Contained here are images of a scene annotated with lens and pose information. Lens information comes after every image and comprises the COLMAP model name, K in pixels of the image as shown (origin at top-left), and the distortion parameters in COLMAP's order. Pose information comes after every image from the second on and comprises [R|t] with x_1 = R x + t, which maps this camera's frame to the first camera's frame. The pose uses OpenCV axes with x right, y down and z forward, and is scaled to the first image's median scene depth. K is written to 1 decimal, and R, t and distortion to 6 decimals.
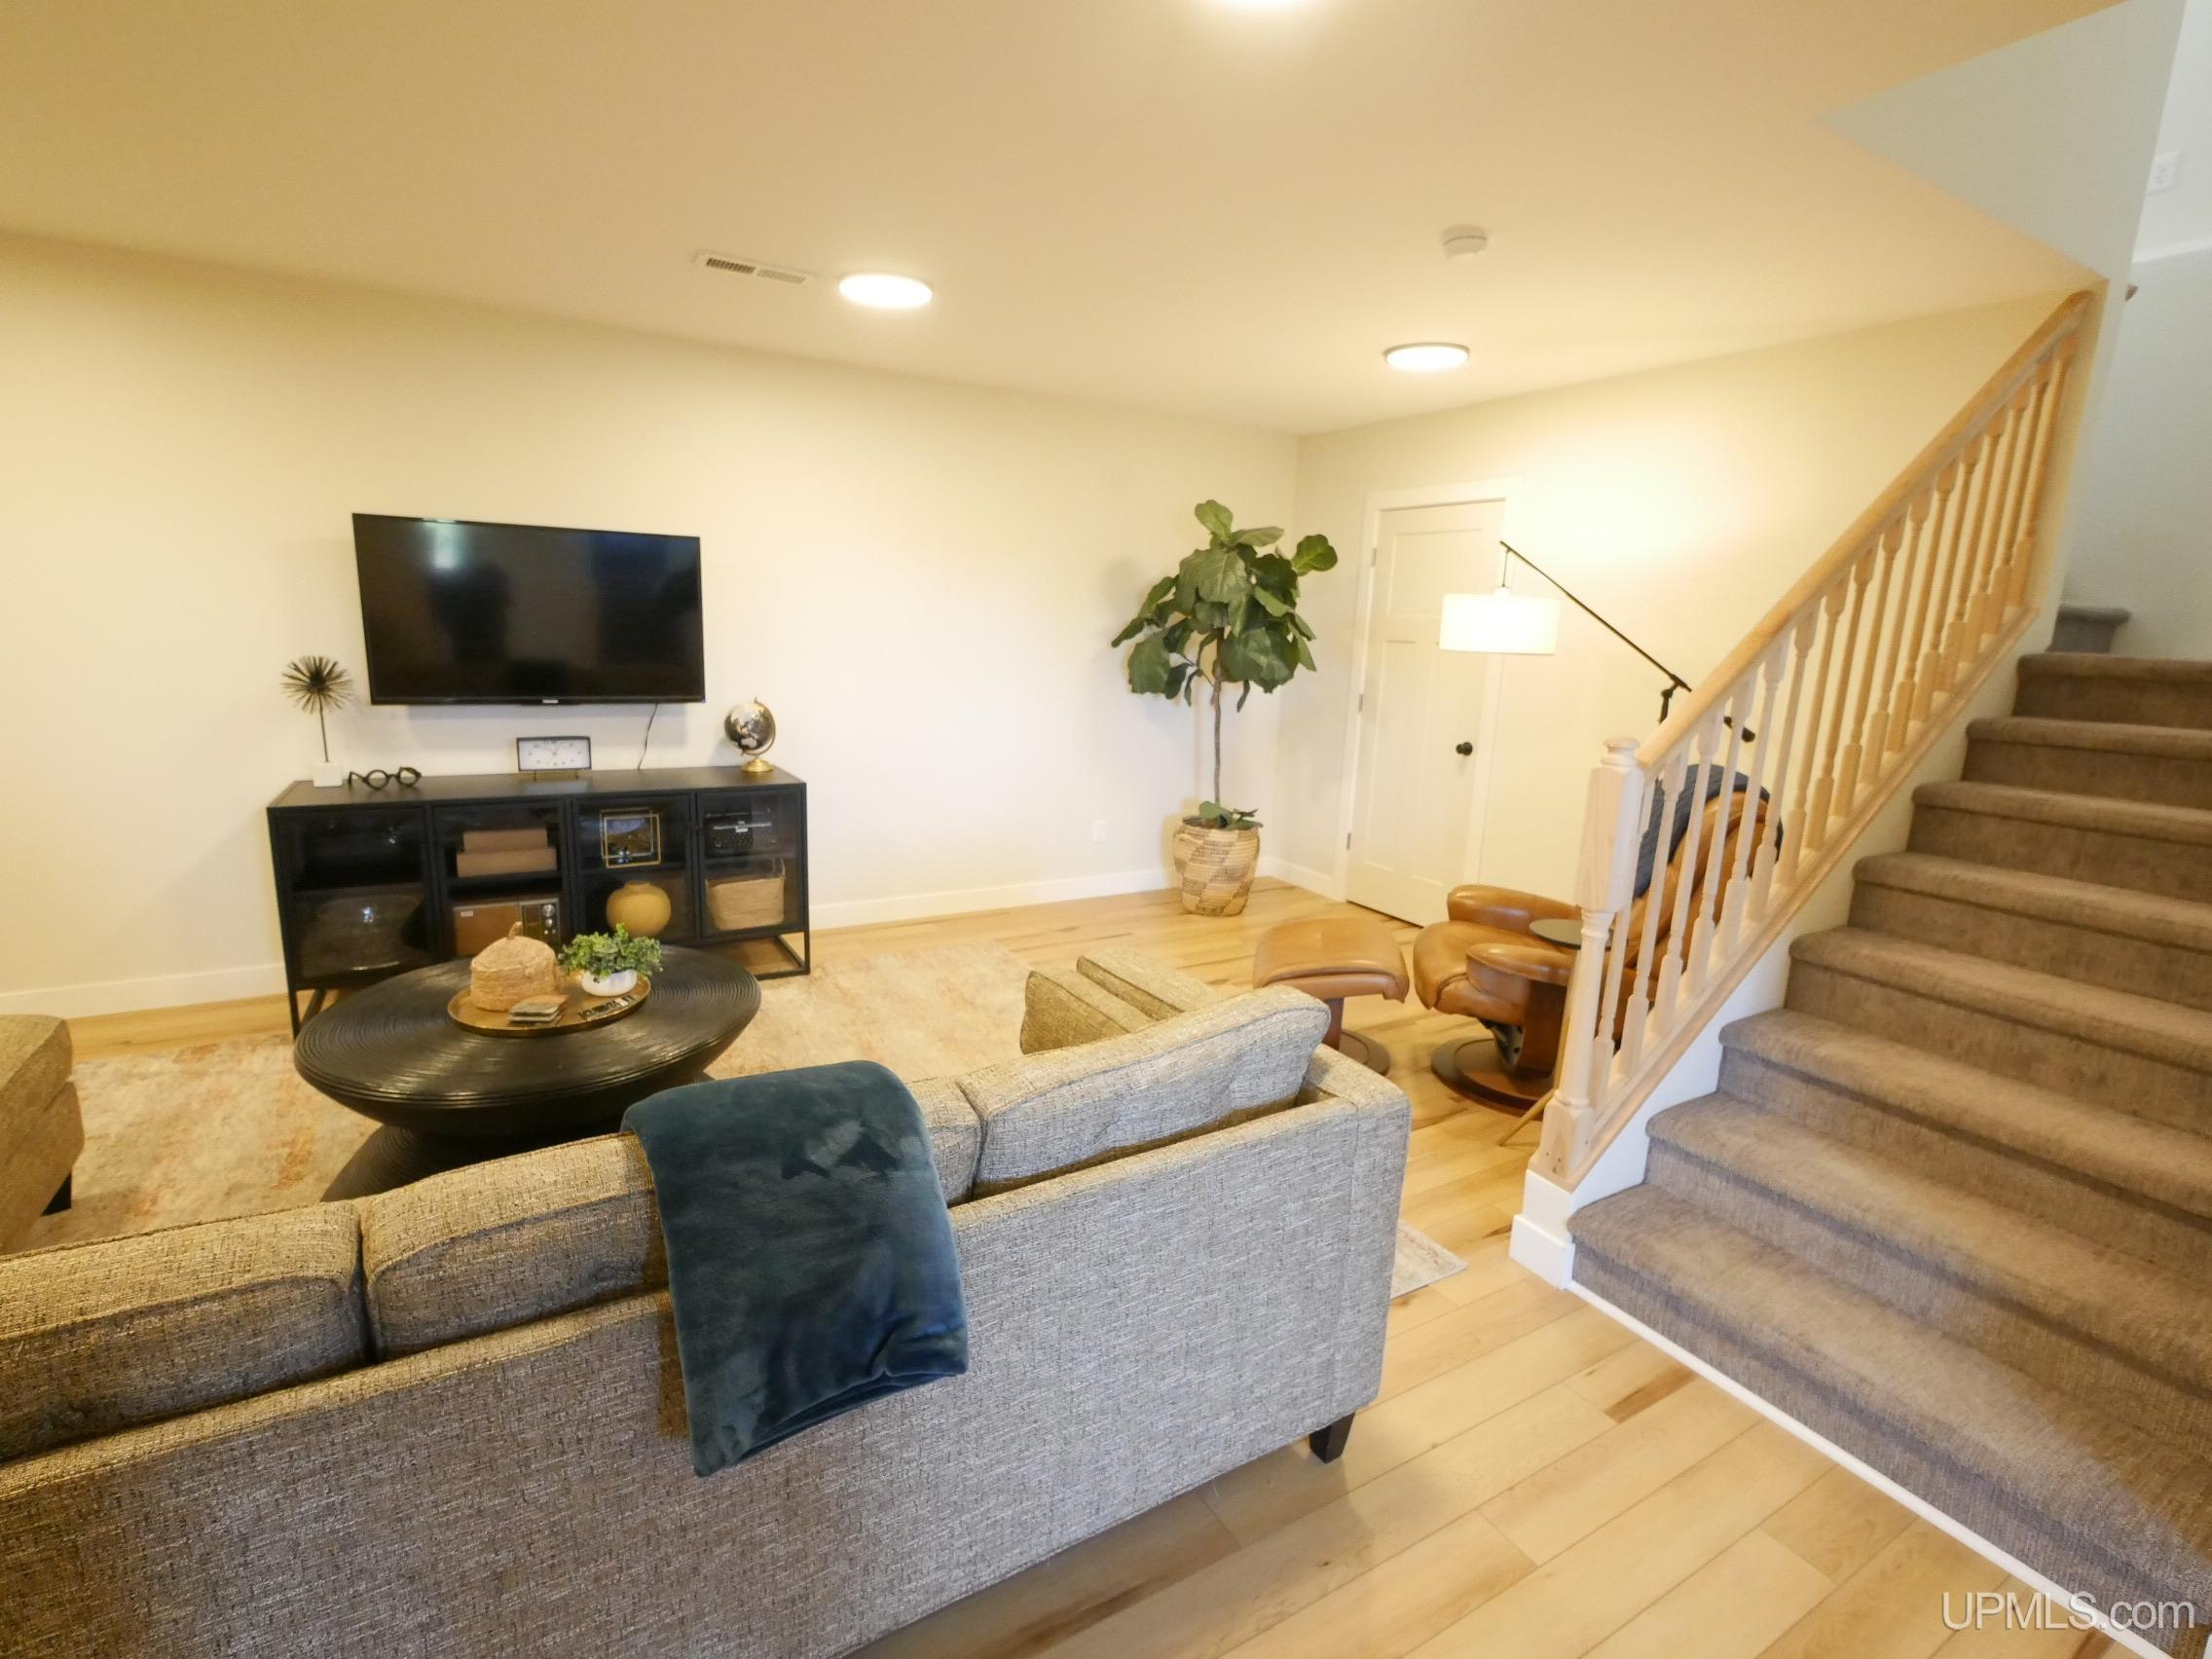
lens RADIAL K [[1029.1, 0, 1098.7], [0, 1029.1, 820.9], [0, 0, 1]] dist [-0.001814, -0.000557]
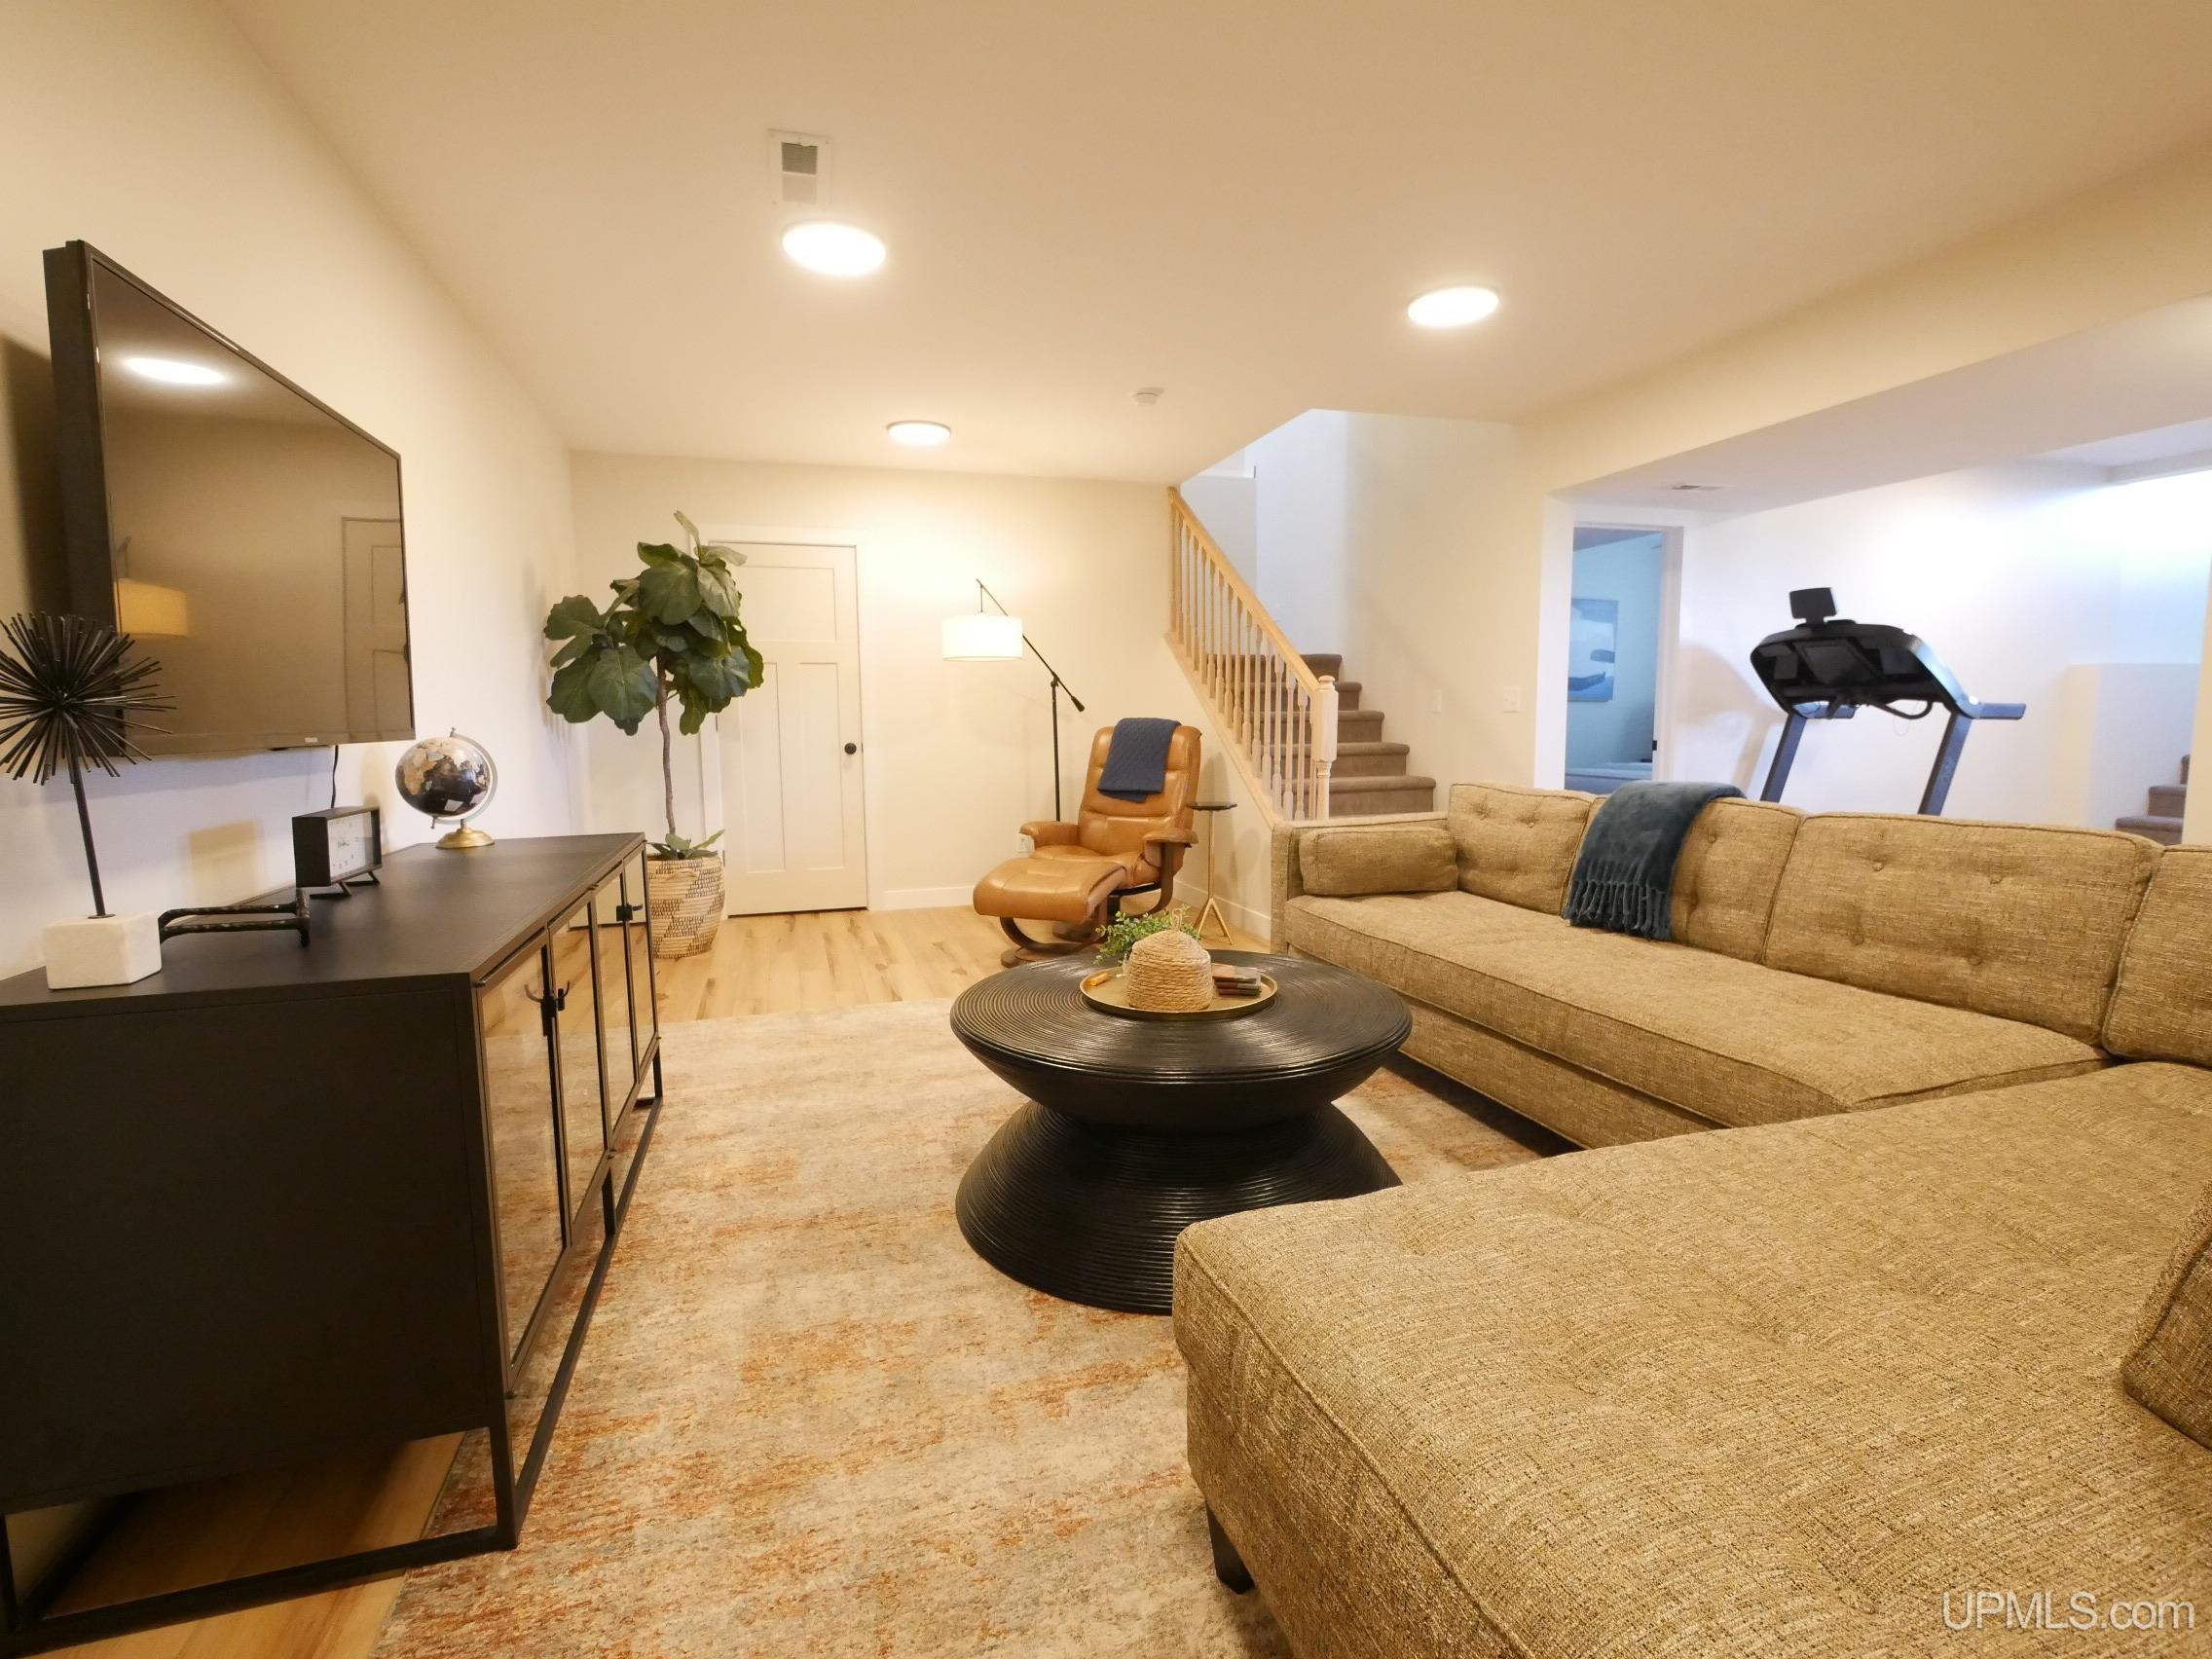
lens RADIAL K [[1029.1, 0, 1098.7], [0, 1029.1, 820.9], [0, 0, 1]] dist [-0.001814, -0.000557]
pose [[0.232649, -0.140038, 0.962426, -0.748429], [0.209581, 0.973548, 0.090994, -0.036728], [-0.949711, 0.180536, 0.255844, 0.430923]]
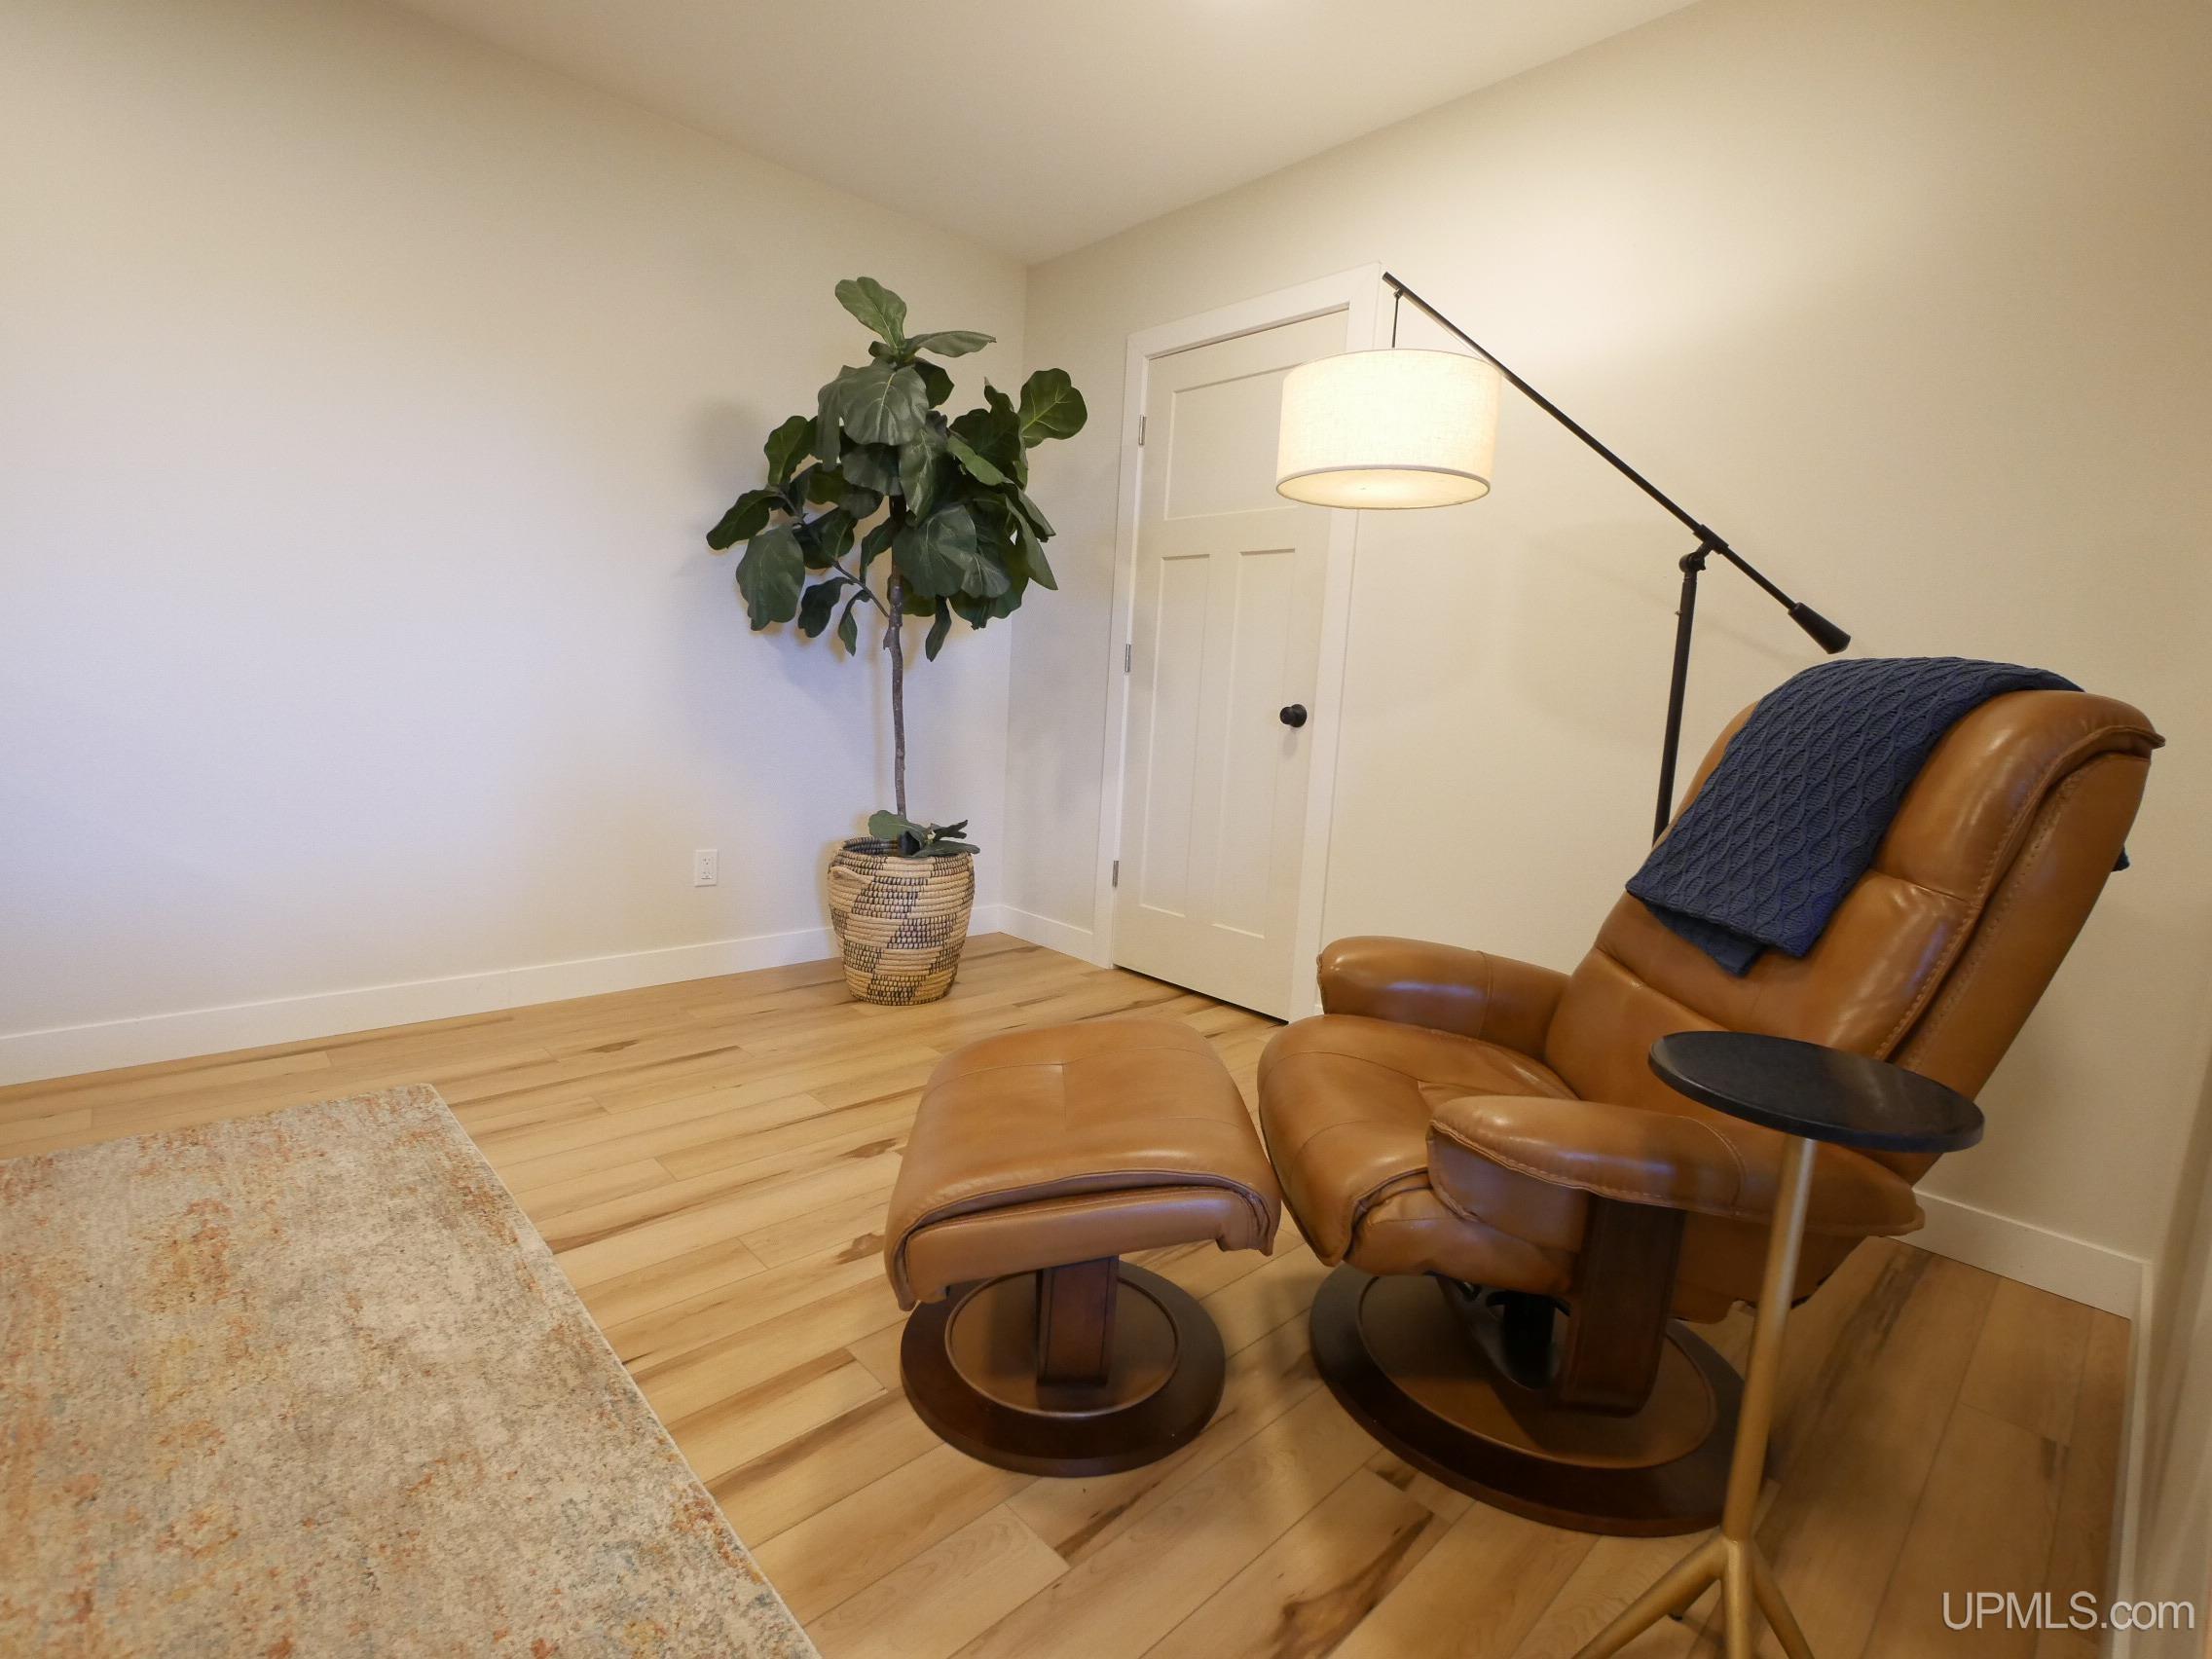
lens RADIAL K [[1029.1, 0, 1098.7], [0, 1029.1, 820.9], [0, 0, 1]] dist [-0.001814, -0.000557]
pose [[0.974624, -0.013008, 0.223469, 0.101510], [0.025046, 0.998379, -0.051118, 0.021968], [-0.222442, 0.055418, 0.973370, 0.424626]]
